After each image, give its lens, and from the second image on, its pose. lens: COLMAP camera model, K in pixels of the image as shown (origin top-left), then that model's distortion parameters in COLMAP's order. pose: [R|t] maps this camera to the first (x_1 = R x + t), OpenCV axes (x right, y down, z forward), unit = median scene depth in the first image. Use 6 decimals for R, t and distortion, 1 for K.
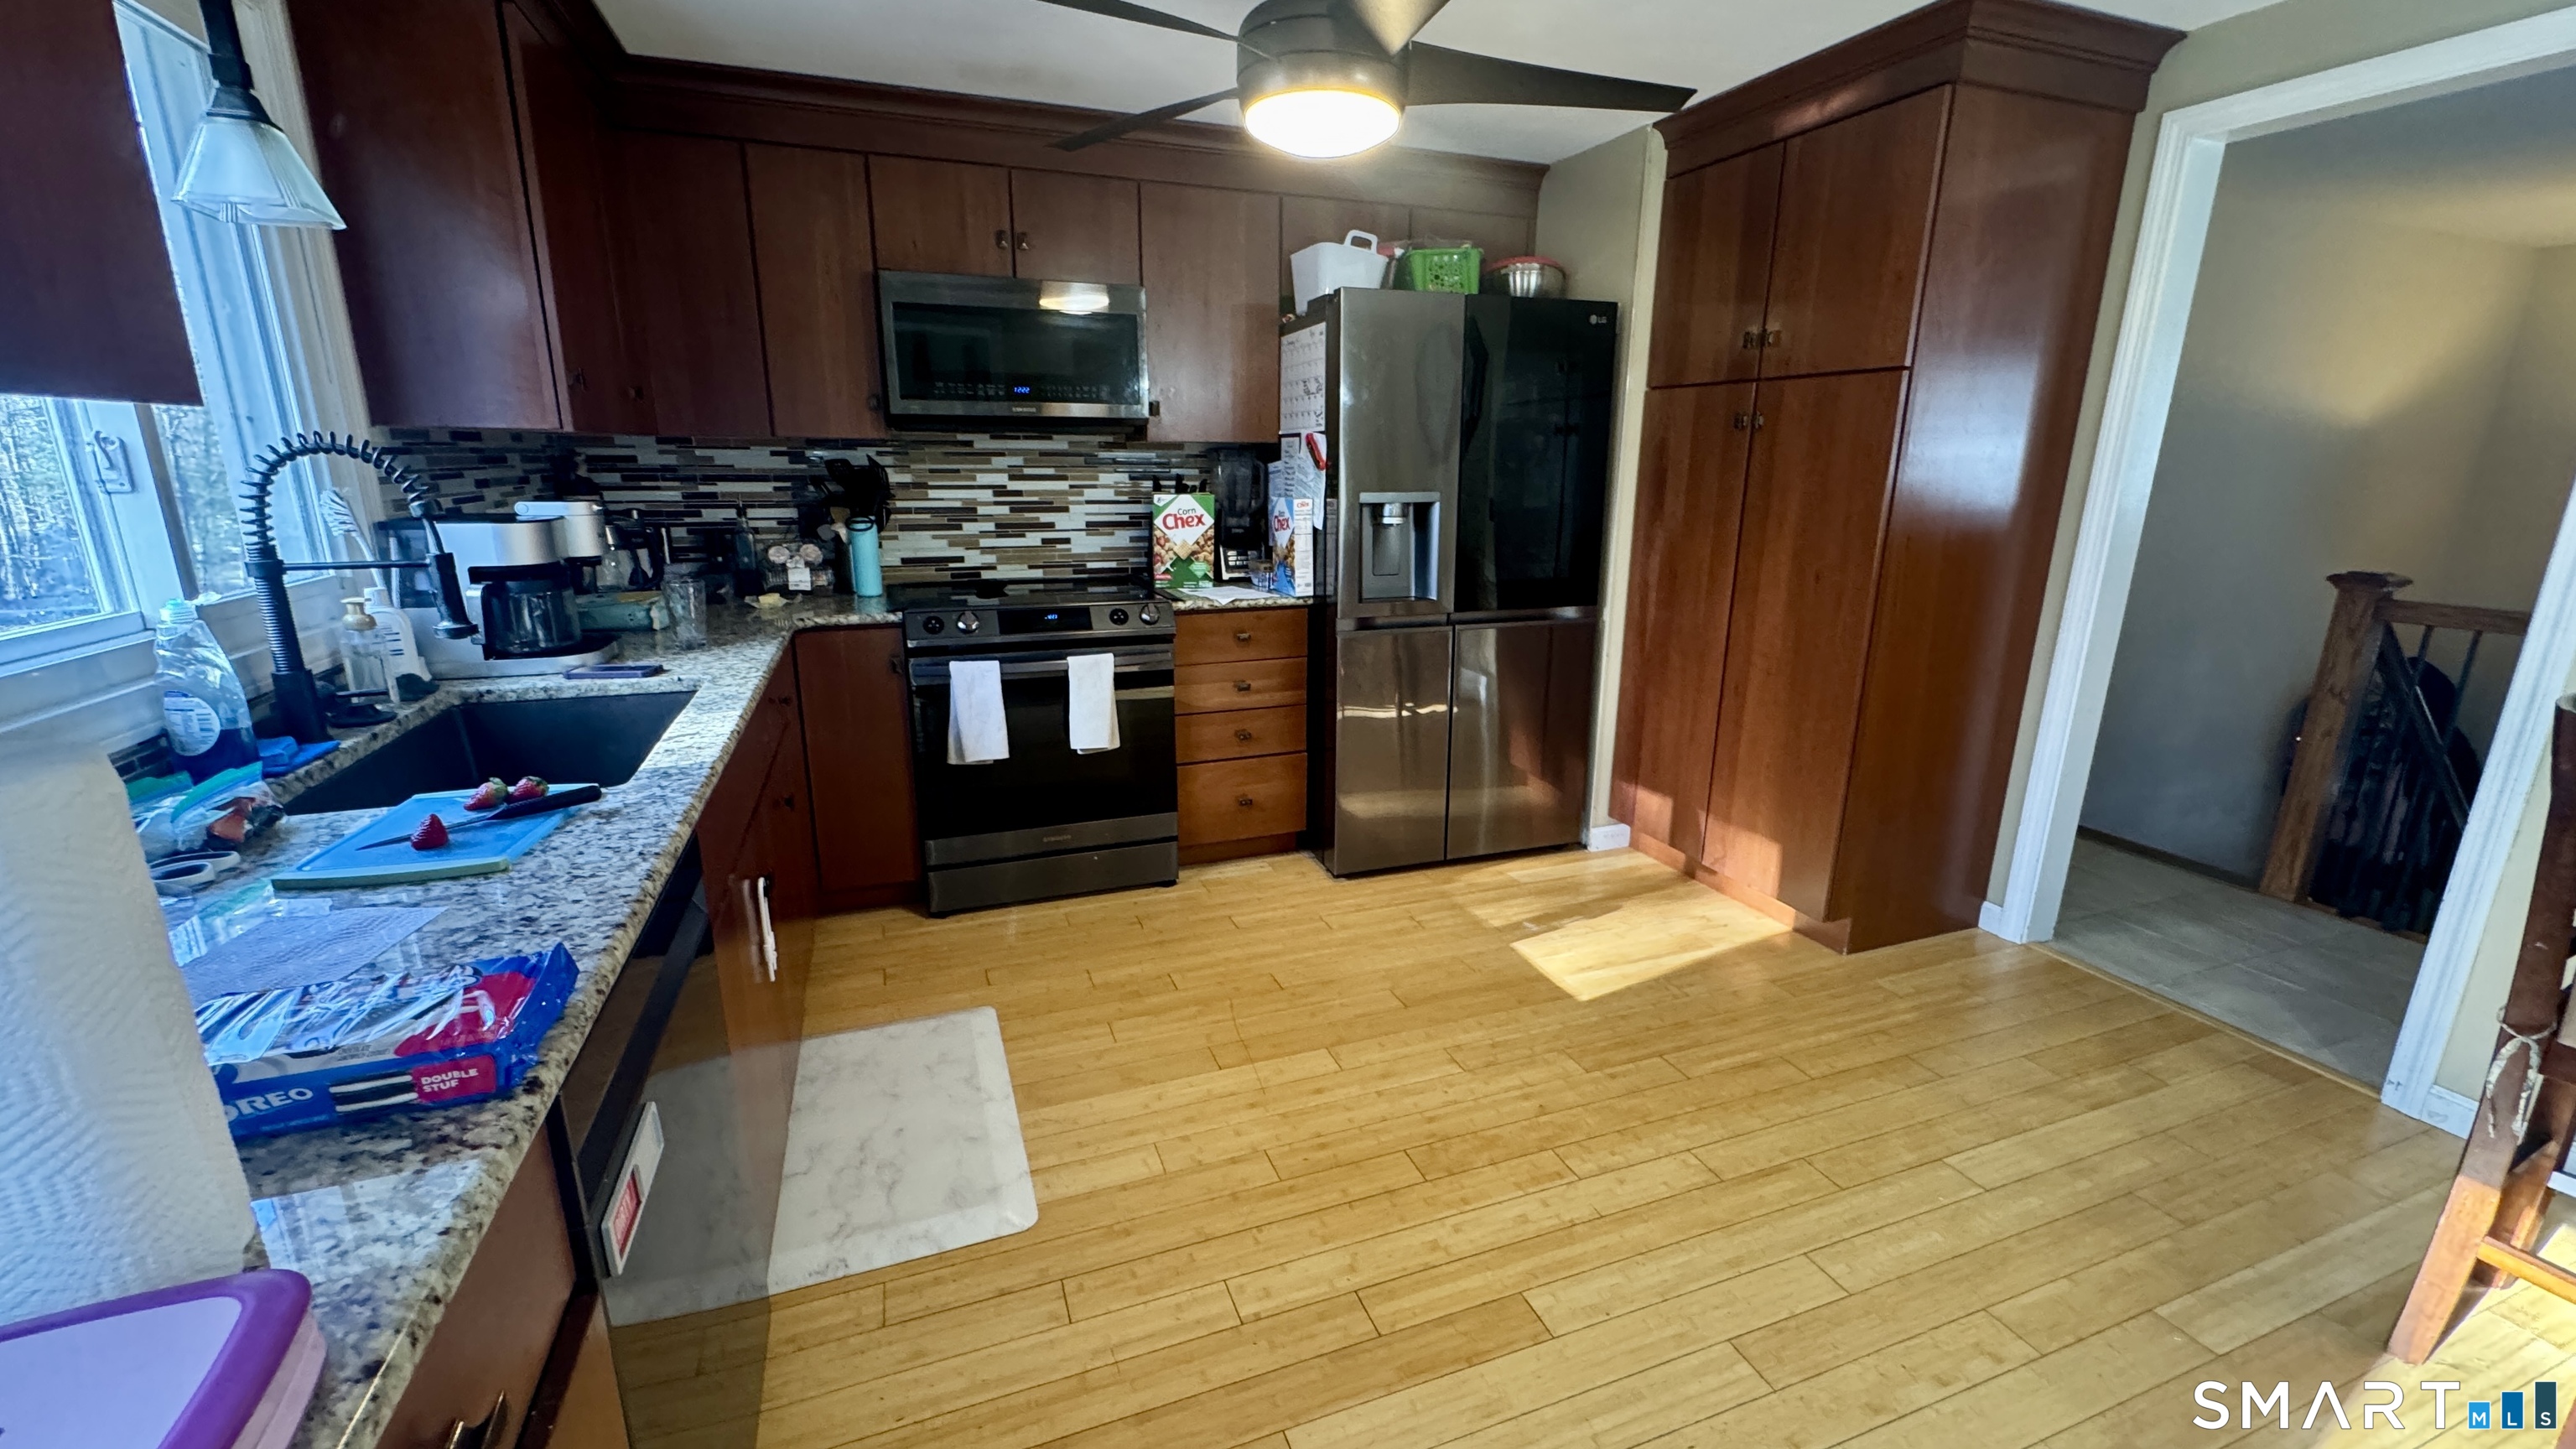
lens RADIAL K [[1025.6, 0, 1284.6], [0, 1025.6, 722.7], [0, 0, 1]] dist [-0.004331, 0.000713]
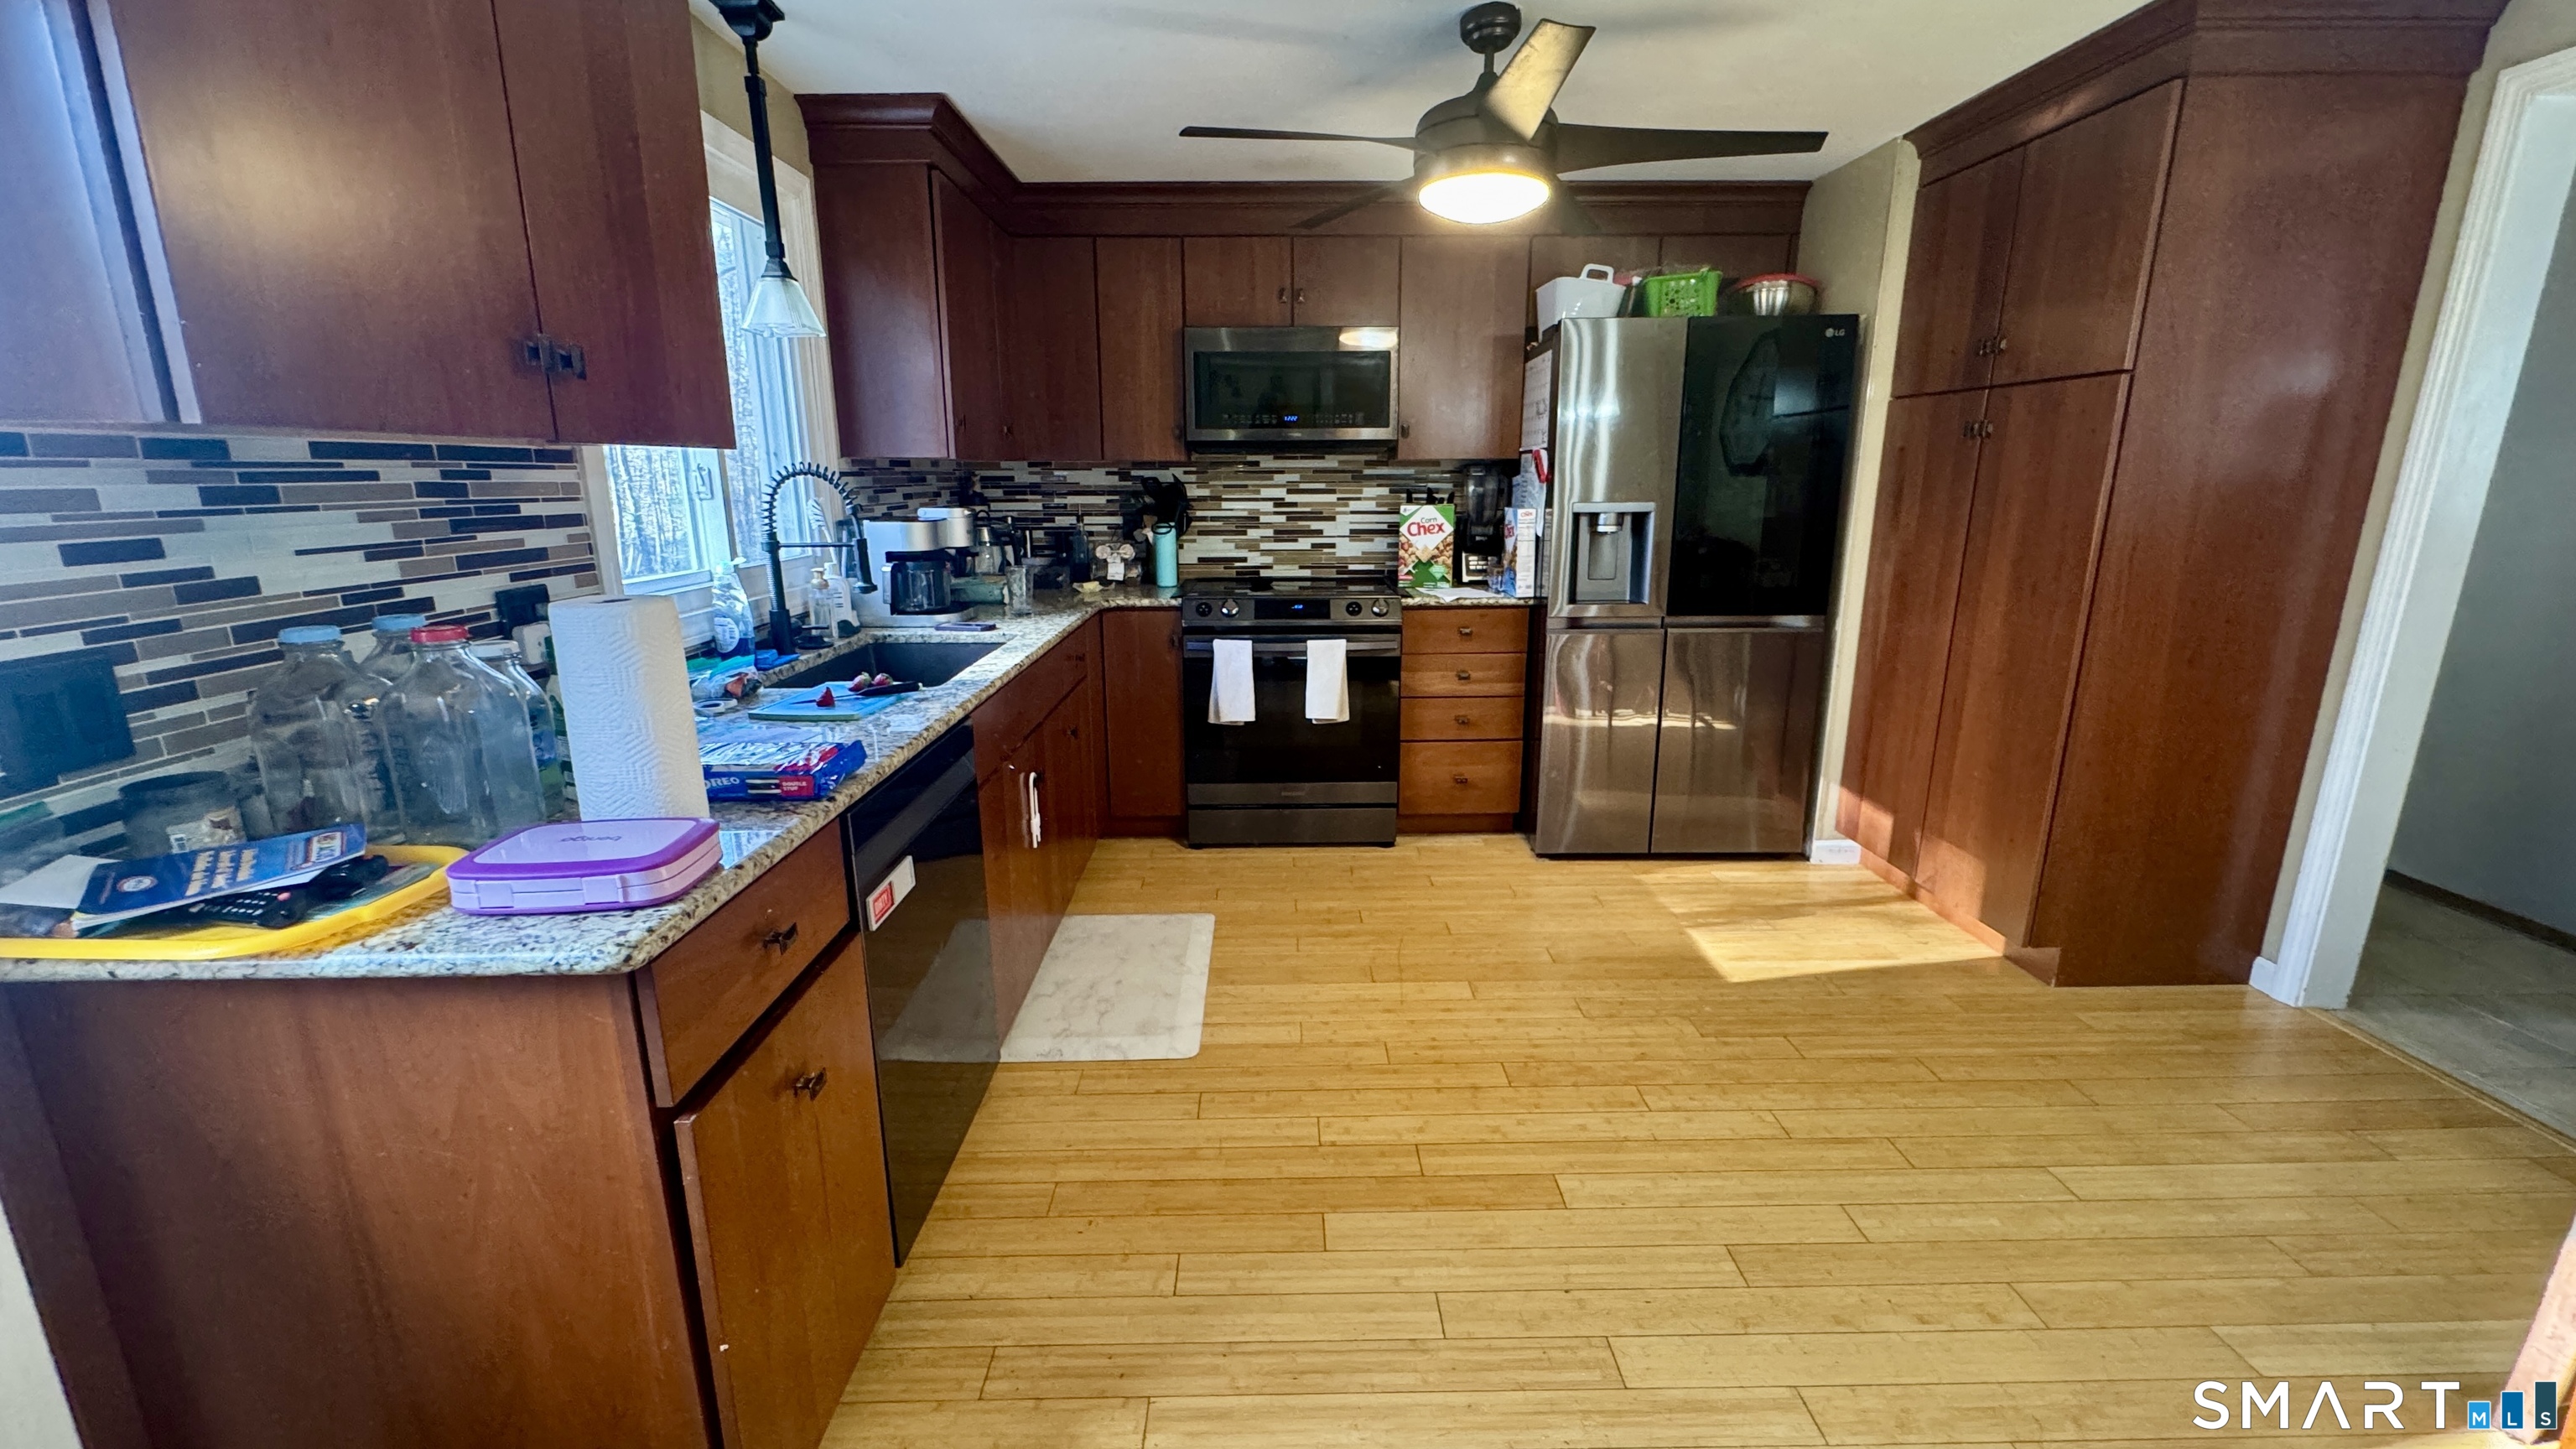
lens RADIAL K [[1025.6, 0, 1289.5], [0, 1025.6, 718.2], [0, 0, 1]] dist [-0.004331, 0.000713]
pose [[0.941378, 0.067369, -0.330557, 0.191439], [-0.073958, 0.997234, -0.007382, 0.041407], [0.329146, 0.031396, 0.943757, -0.147014]]
